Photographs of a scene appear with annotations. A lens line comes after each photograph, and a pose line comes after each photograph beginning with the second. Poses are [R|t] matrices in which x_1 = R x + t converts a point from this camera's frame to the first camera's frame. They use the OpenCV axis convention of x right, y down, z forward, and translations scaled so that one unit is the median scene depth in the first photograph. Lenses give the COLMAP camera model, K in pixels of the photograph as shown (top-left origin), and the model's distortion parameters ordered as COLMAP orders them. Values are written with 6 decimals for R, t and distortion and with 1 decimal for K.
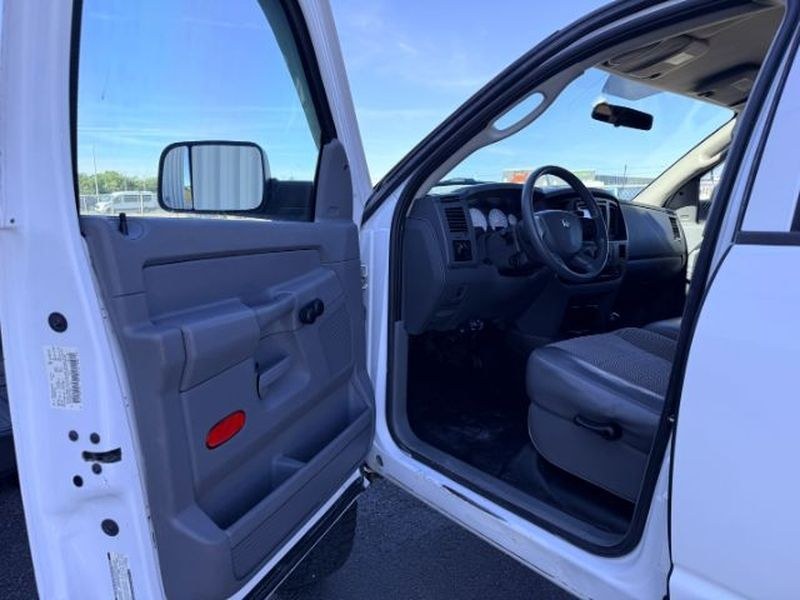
lens RADIAL K [[575.7, 0, 400.0], [0, 575.7, 300.0], [0, 0, 1]] dist [0.043838, -0.053814]
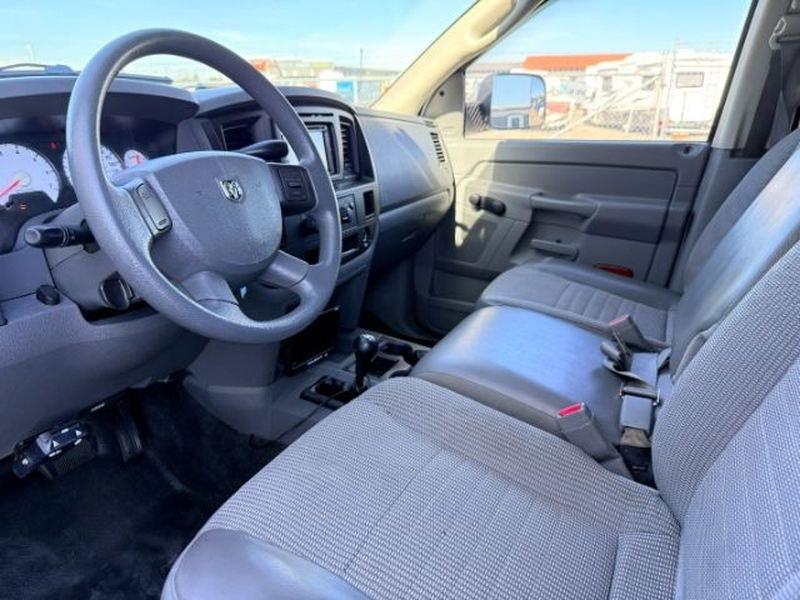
lens RADIAL K [[575.7, 0, 400.0], [0, 575.7, 300.0], [0, 0, 1]] dist [0.043838, -0.053814]
pose [[0.908872, -0.150490, 0.388978, 0.173458], [0.081258, 0.978655, 0.188762, -0.094705], [-0.409082, -0.139953, 0.901701, 0.455459]]
